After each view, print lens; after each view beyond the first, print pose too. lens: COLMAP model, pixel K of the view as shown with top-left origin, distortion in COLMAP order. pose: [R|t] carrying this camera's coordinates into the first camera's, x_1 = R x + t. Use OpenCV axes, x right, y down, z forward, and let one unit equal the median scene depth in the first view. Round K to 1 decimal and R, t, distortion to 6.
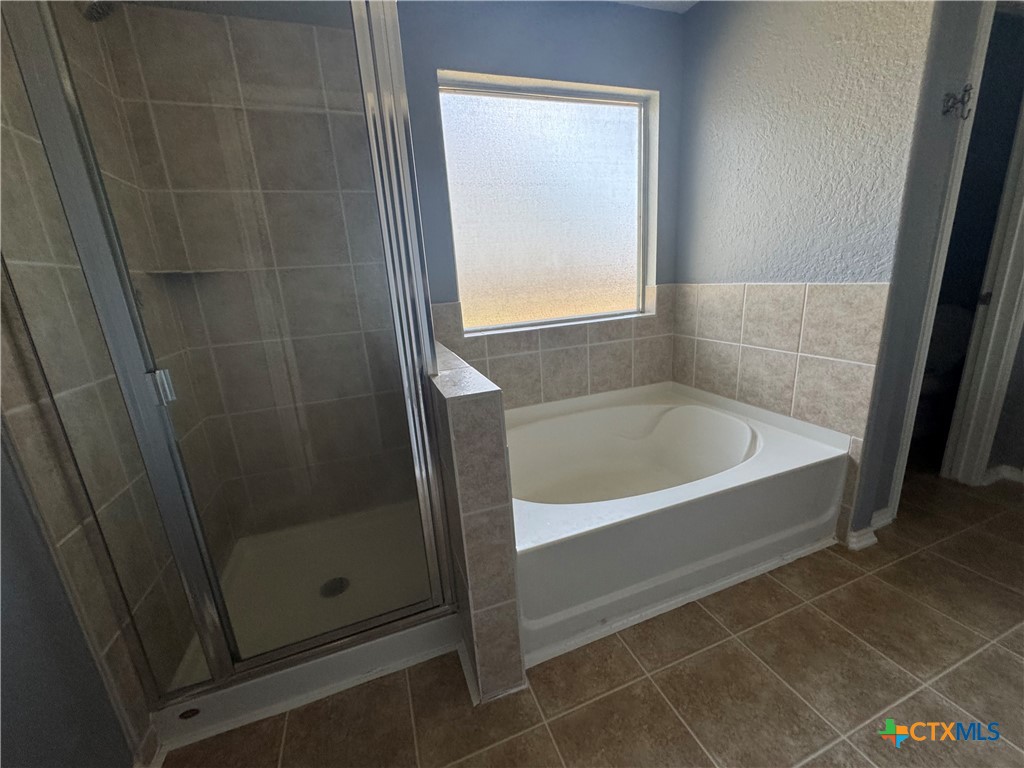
lens RADIAL K [[409.8, 0, 511.8], [0, 409.8, 382.3], [0, 0, 1]] dist [-0.002807, -0.000272]
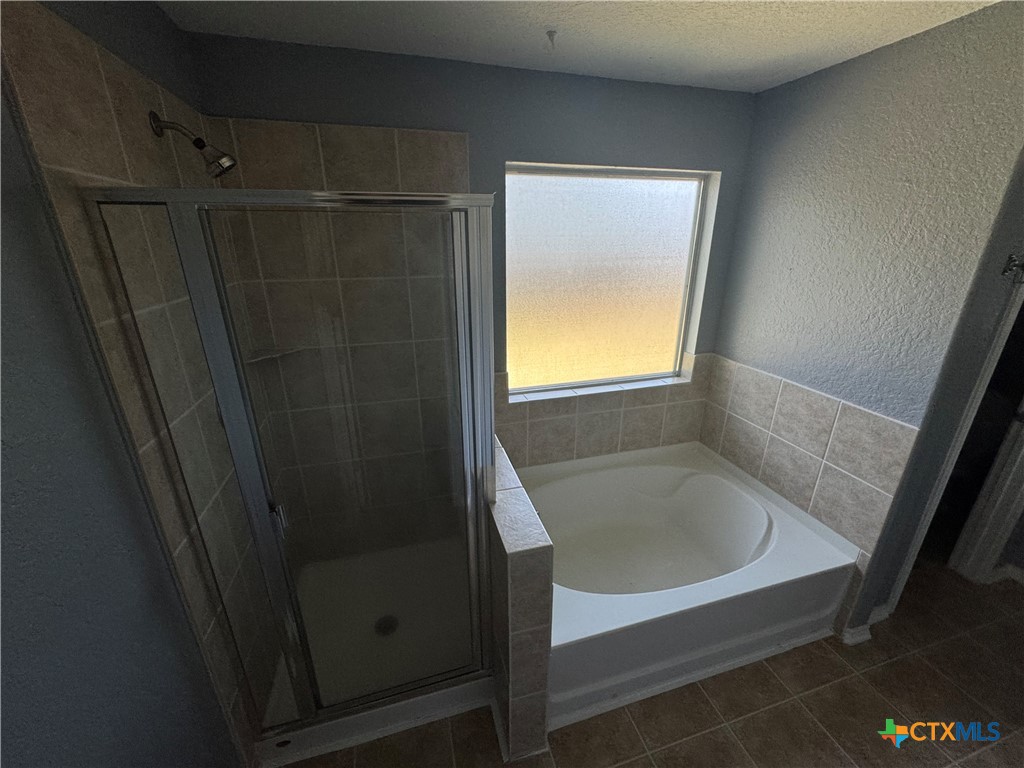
lens RADIAL K [[409.8, 0, 511.9], [0, 409.8, 386.7], [0, 0, 1]] dist [-0.002807, -0.000272]
pose [[0.995212, 0.084931, -0.048368, -0.073166], [-0.080229, 0.992520, 0.092018, -0.314265], [0.055821, -0.087697, 0.994582, -0.089516]]
